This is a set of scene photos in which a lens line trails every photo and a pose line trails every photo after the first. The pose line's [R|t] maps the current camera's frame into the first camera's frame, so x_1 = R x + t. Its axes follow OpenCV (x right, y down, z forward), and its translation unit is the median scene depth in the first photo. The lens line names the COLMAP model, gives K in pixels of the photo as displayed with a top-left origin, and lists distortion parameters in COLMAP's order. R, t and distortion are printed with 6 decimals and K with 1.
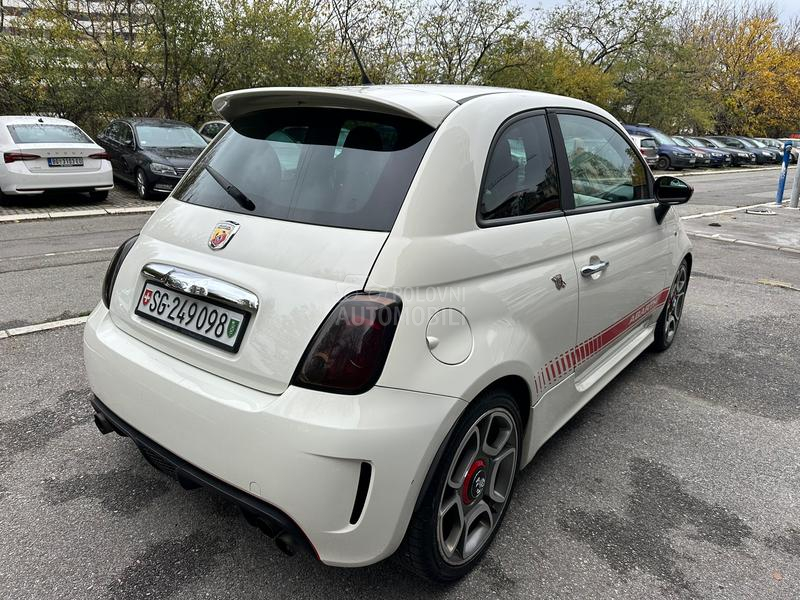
lens RADIAL K [[567.1, 0, 402.8], [0, 567.1, 289.7], [0, 0, 1]] dist [0.047522, -0.054649]
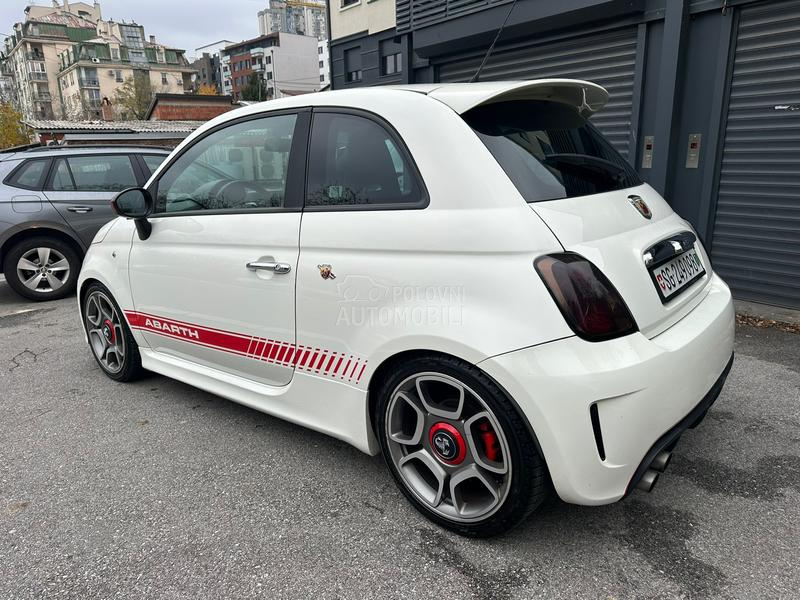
lens RADIAL K [[566.7, 0, 397.1], [0, 566.7, 294.2], [0, 0, 1]] dist [0.050428, -0.052542]
pose [[0.021668, -0.245256, 0.969216, -1.428174], [0.324701, 0.918617, 0.225193, -0.339283], [-0.945569, 0.309826, 0.099539, 1.351116]]
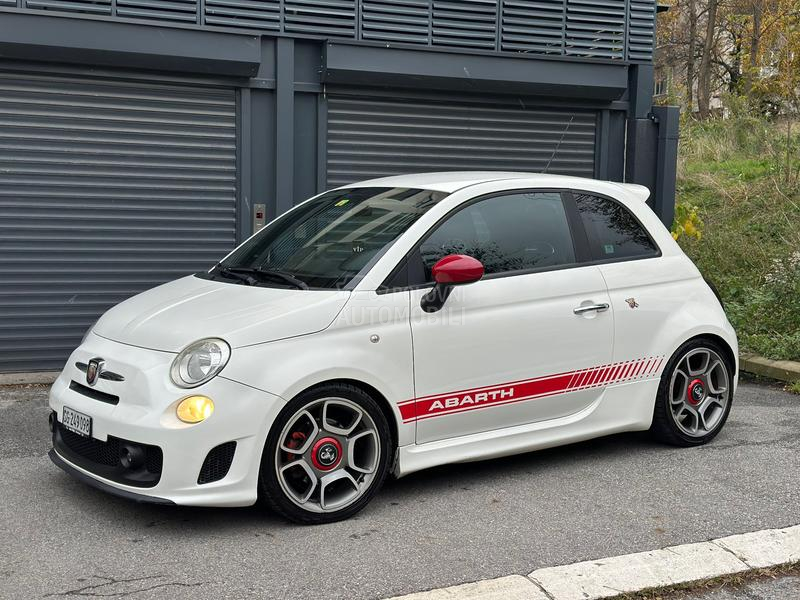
lens RADIAL K [[1102.7, 0, 401.2], [0, 1102.7, 305.1], [0, 0, 1]] dist [0.134146, -0.110857]
pose [[-0.963721, -0.041327, 0.263691, -0.561902], [0.062681, 0.925270, 0.374095, -1.349566], [-0.259446, 0.377051, -0.889112, 4.440130]]
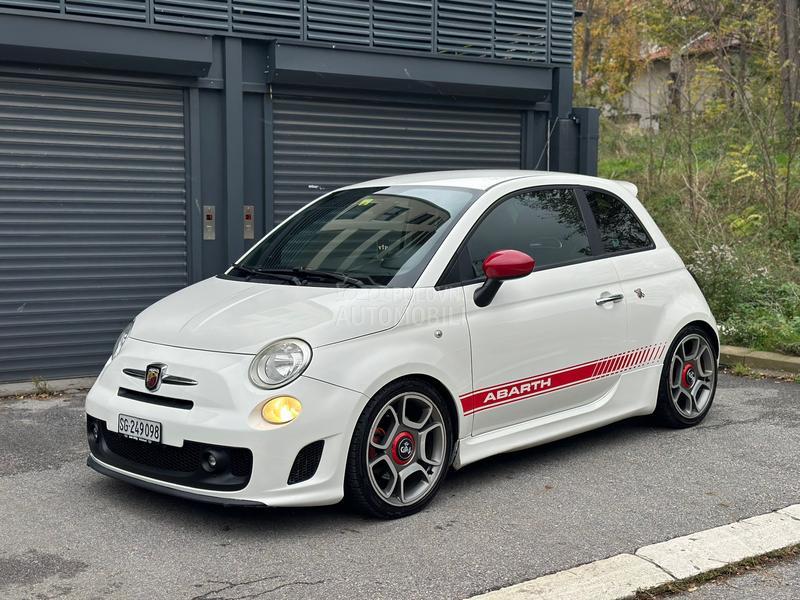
lens RADIAL K [[1103.2, 0, 400.0], [0, 1103.2, 300.0], [0, 0, 1]] dist [0.130792, -0.114130]
pose [[-0.994336, -0.011638, 0.105641, -0.022578], [0.029161, 0.925962, 0.376489, -1.383790], [-0.102201, 0.377438, -0.920378, 4.590837]]
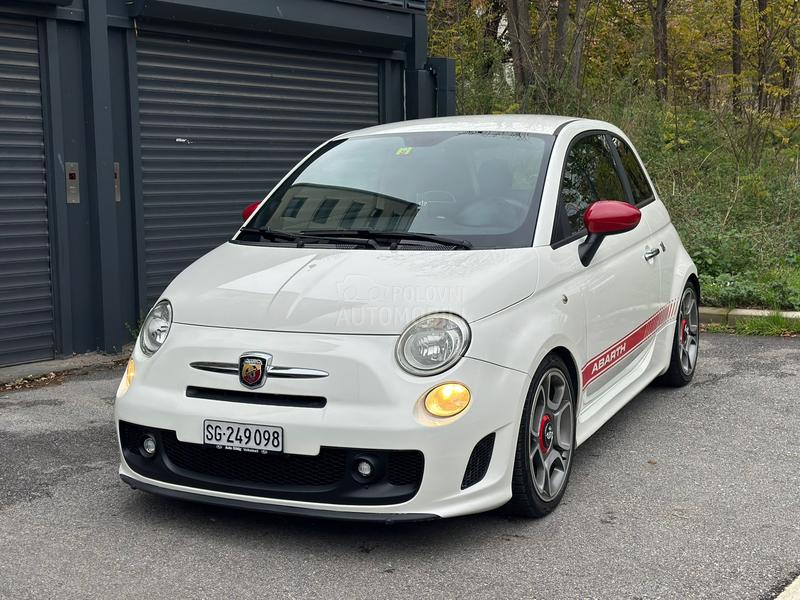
lens RADIAL K [[1103.2, 0, 400.0], [0, 1103.2, 300.0], [0, 0, 1]] dist [0.130792, -0.114130]
pose [[-0.978308, 0.033824, -0.204374, 0.943192], [-0.052338, 0.914215, 0.401836, -1.218149], [0.200434, 0.403816, -0.892614, 4.171775]]
